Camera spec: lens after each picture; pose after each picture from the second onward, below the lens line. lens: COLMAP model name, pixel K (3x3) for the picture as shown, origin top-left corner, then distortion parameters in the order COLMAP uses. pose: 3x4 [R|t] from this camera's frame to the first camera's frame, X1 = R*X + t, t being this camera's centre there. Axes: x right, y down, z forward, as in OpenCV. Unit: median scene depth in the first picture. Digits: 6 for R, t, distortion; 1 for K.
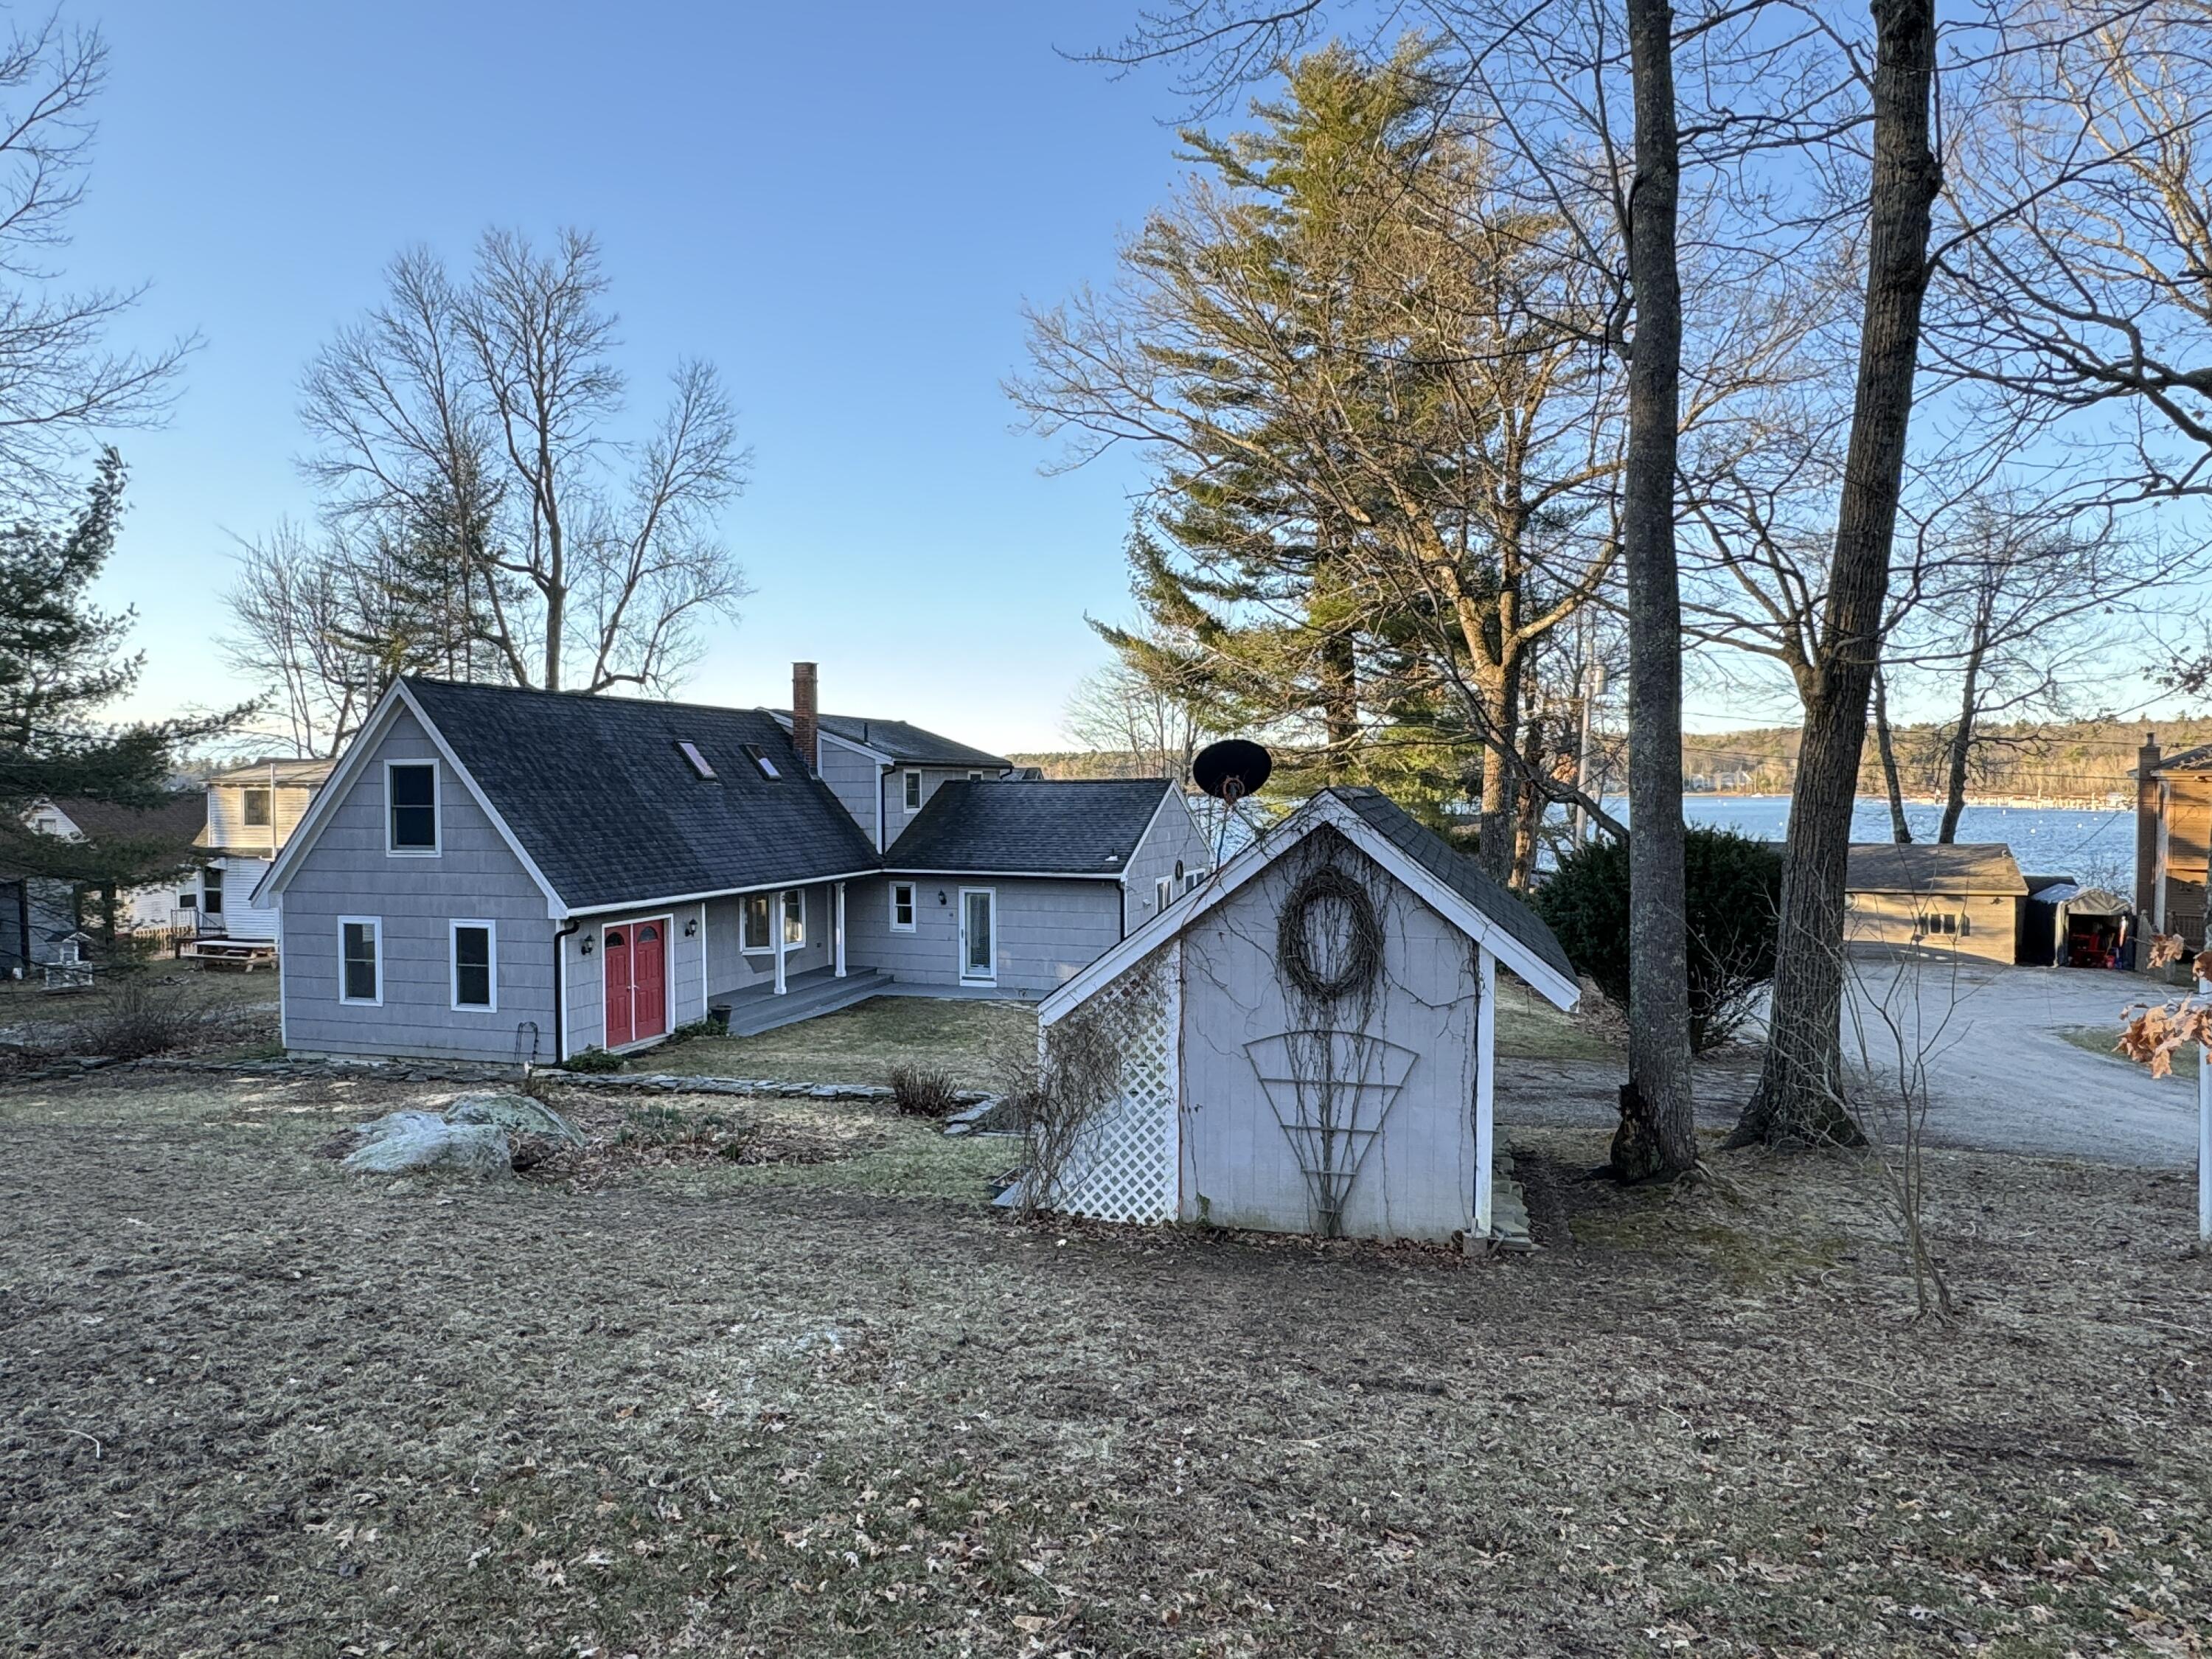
lens RADIAL K [[1371.0, 0, 1107.2], [0, 1371.0, 830.9], [0, 0, 1]] dist [0.009472, 0.000289]
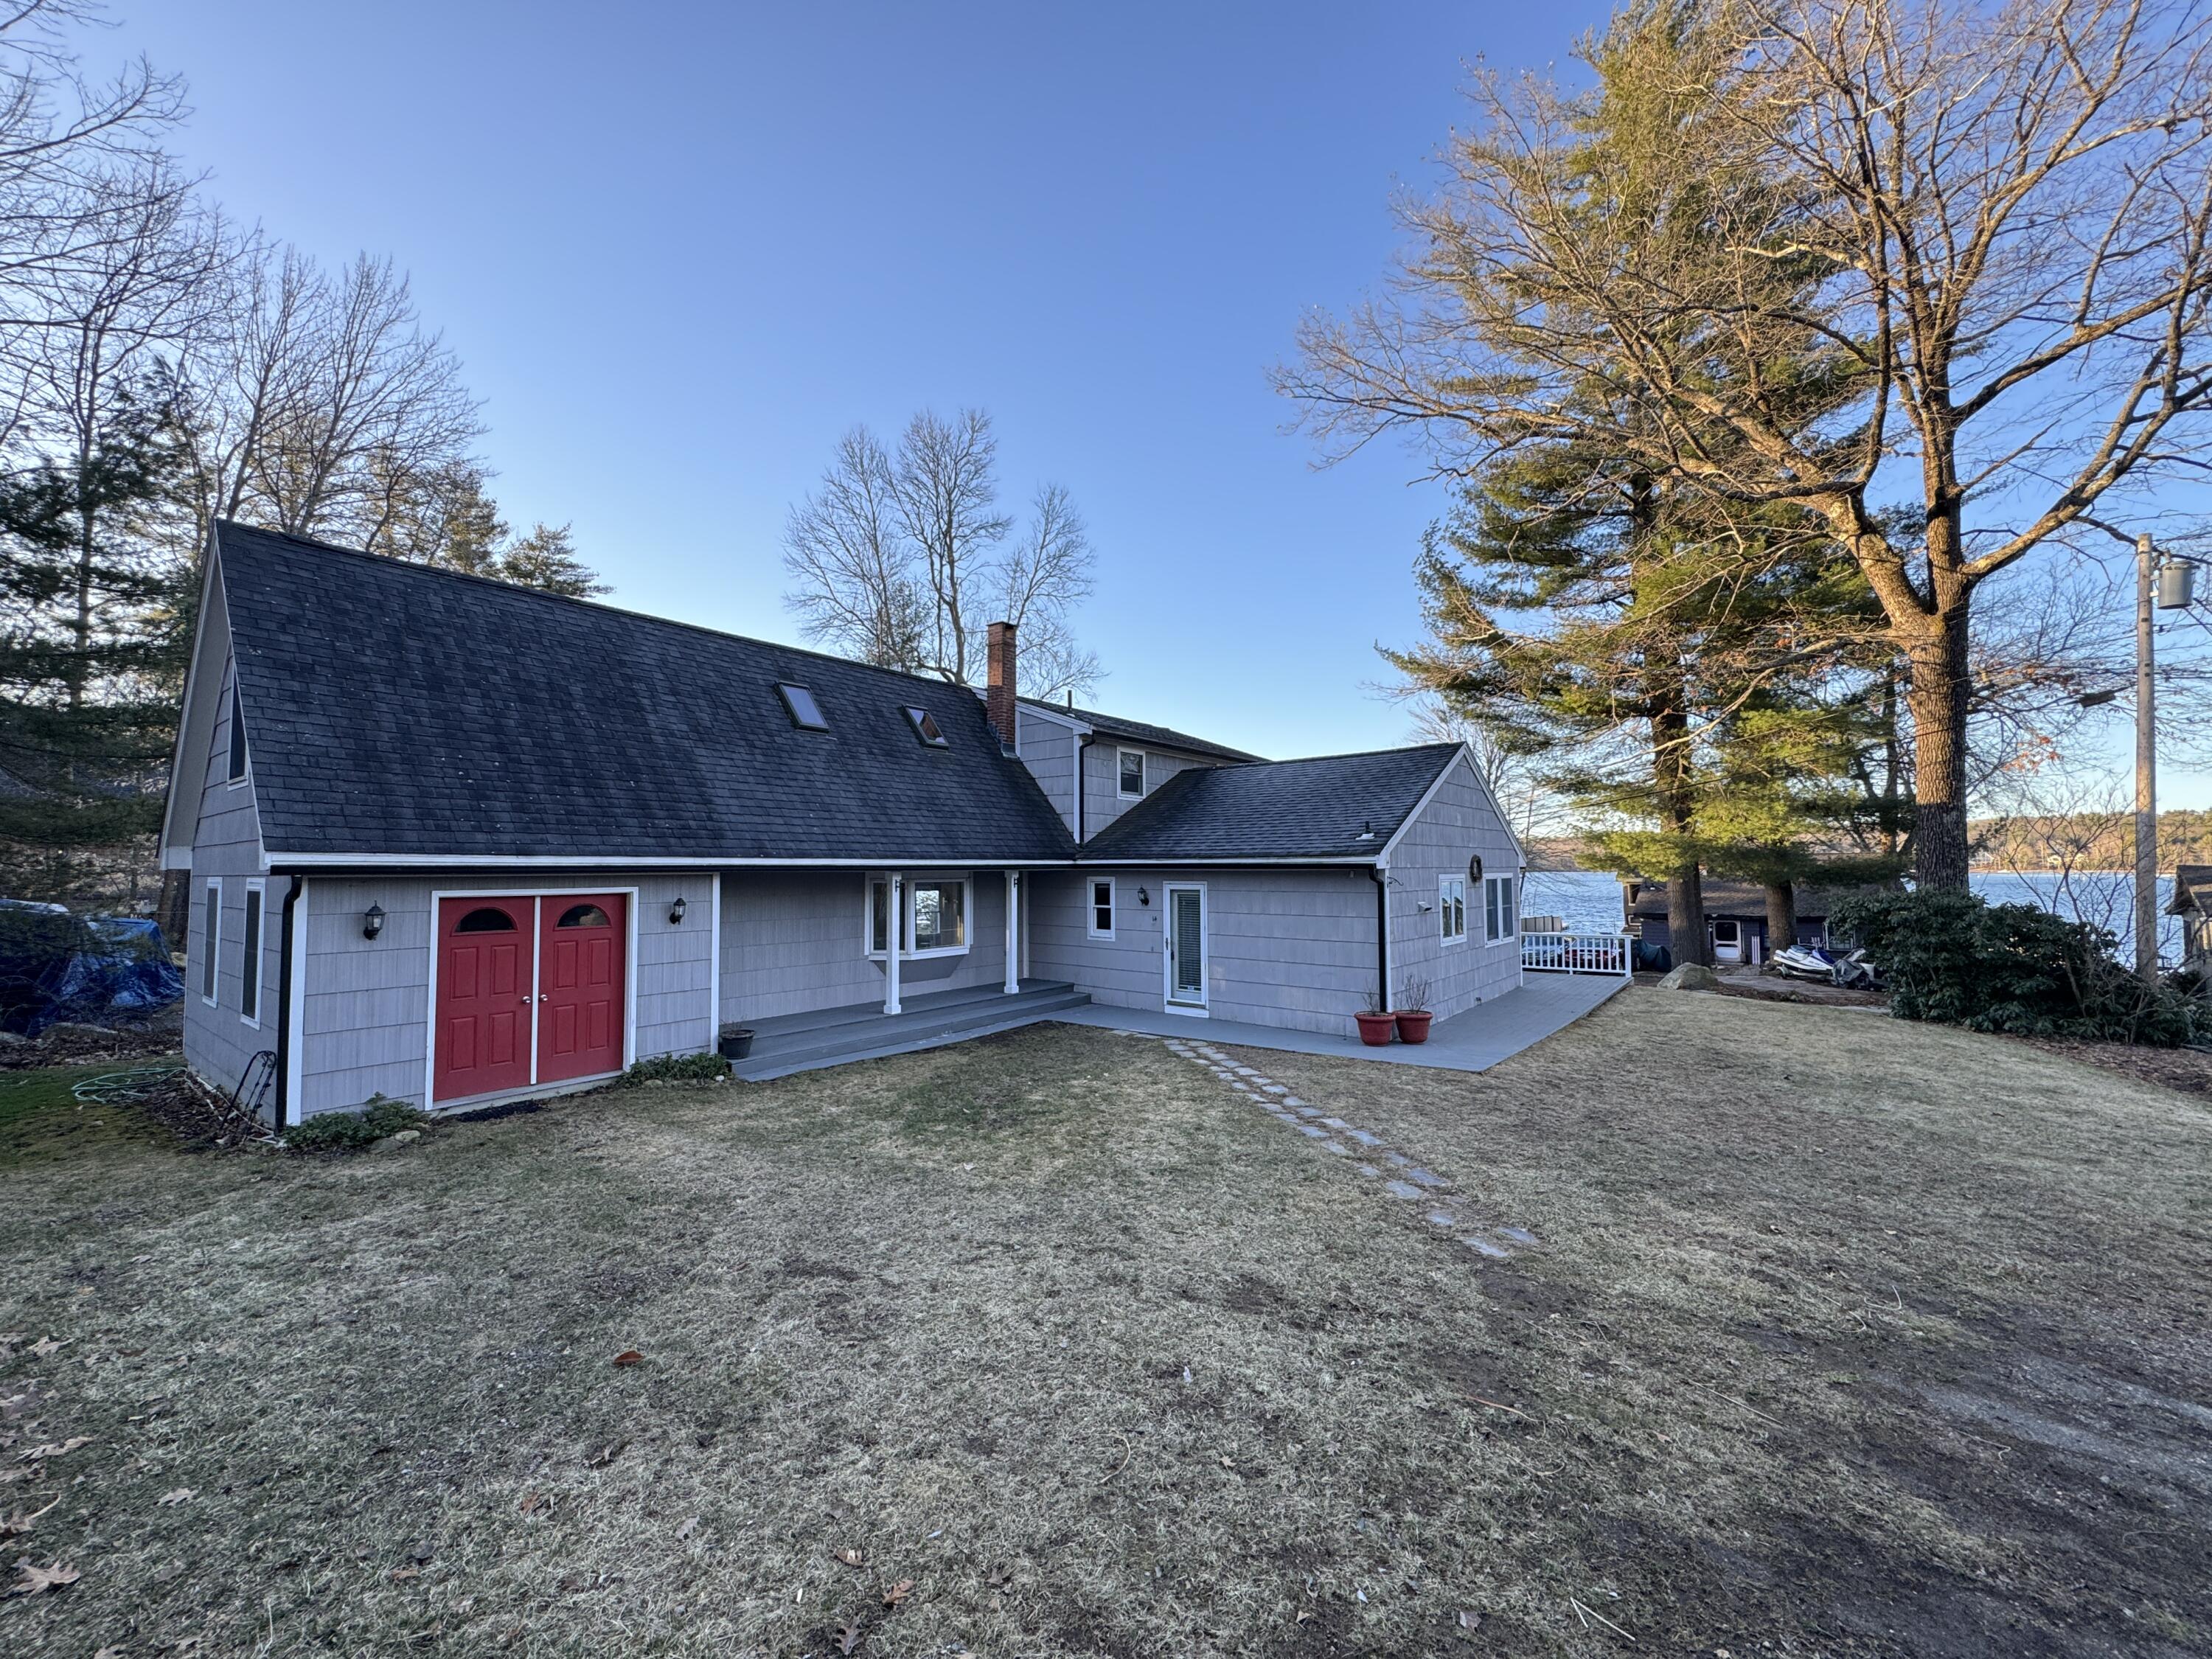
lens RADIAL K [[869.9, 0, 1120.0], [0, 869.9, 841.5], [0, 0, 1]] dist [0.001110, -0.000268]
pose [[0.942411, -0.011995, -0.334241, 0.030878], [-0.009249, 0.998040, -0.061895, 0.047485], [0.334328, 0.061422, 0.940453, 0.522914]]
